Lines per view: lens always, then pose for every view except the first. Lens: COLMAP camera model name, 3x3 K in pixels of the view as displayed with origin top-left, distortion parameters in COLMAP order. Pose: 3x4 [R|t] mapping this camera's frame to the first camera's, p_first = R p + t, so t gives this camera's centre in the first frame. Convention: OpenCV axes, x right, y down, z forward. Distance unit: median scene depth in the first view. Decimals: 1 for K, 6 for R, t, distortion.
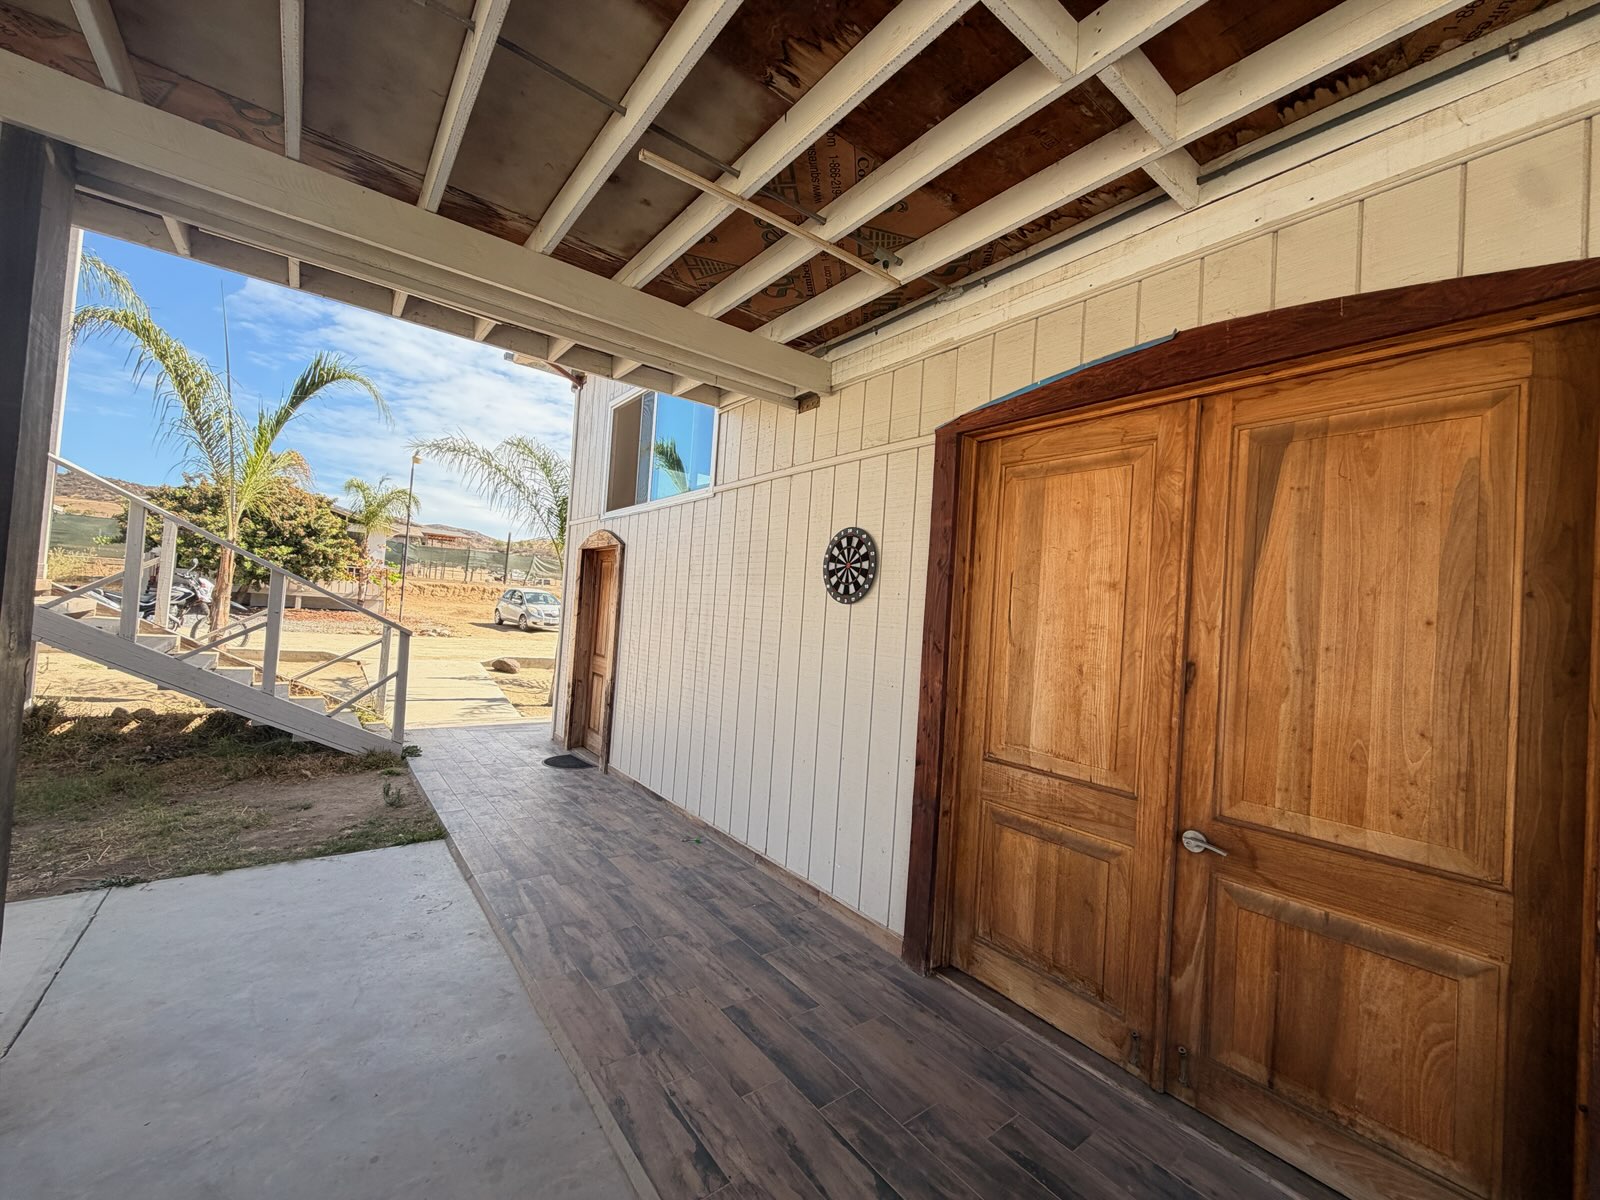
lens RADIAL K [[636.5, 0, 799.4], [0, 636.5, 605.5], [0, 0, 1]] dist [0.000412, 0.000112]
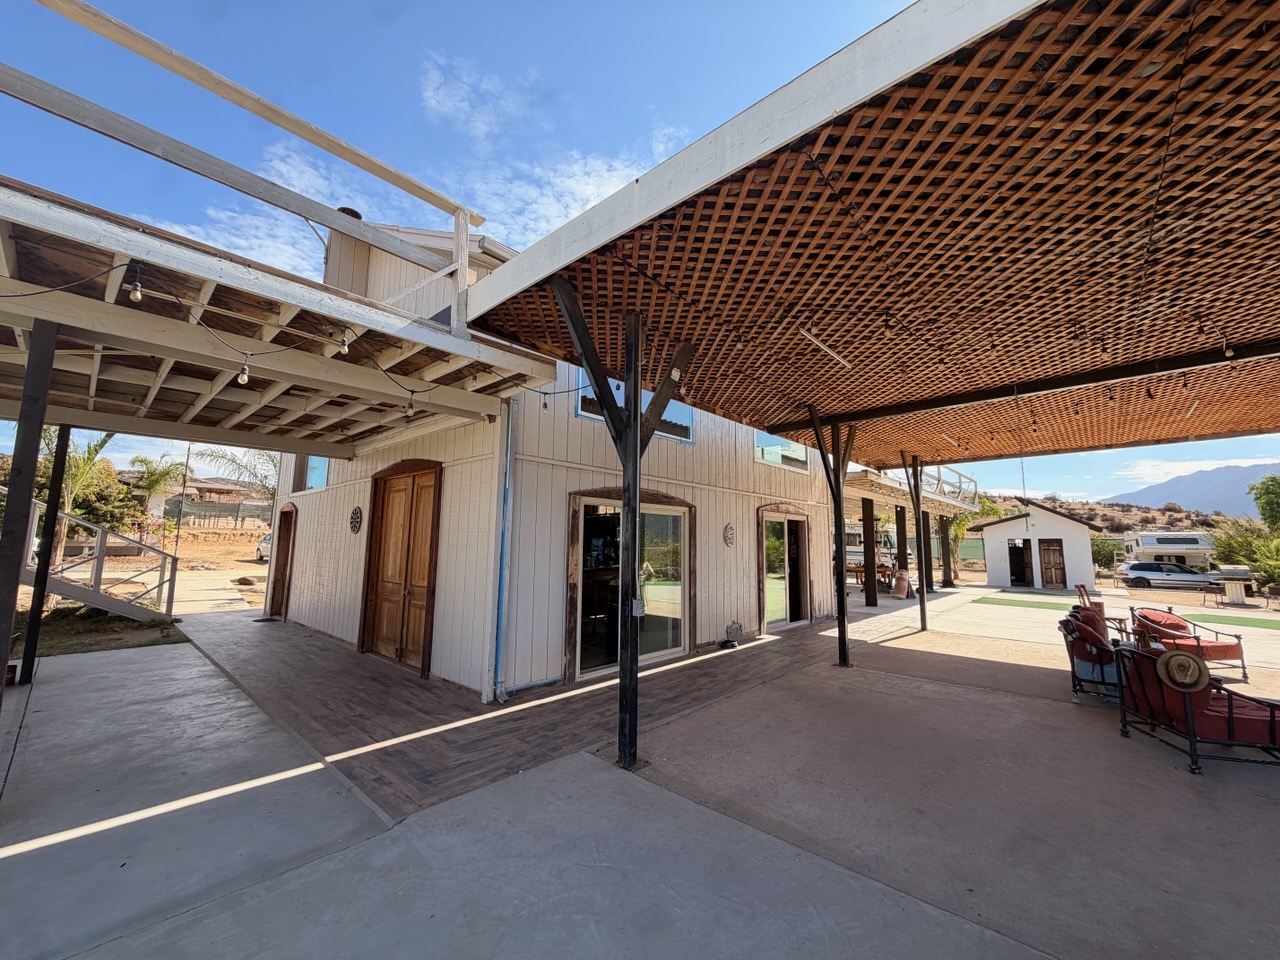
lens RADIAL K [[509.2, 0, 635.1], [0, 509.2, 485.8], [0, 0, 1]] dist [0.000412, 0.000112]
pose [[0.984692, -0.030815, 0.171559, 0.160584], [0.046524, 0.995006, -0.088312, 0.007175], [-0.167981, 0.094942, 0.981208, -0.249661]]
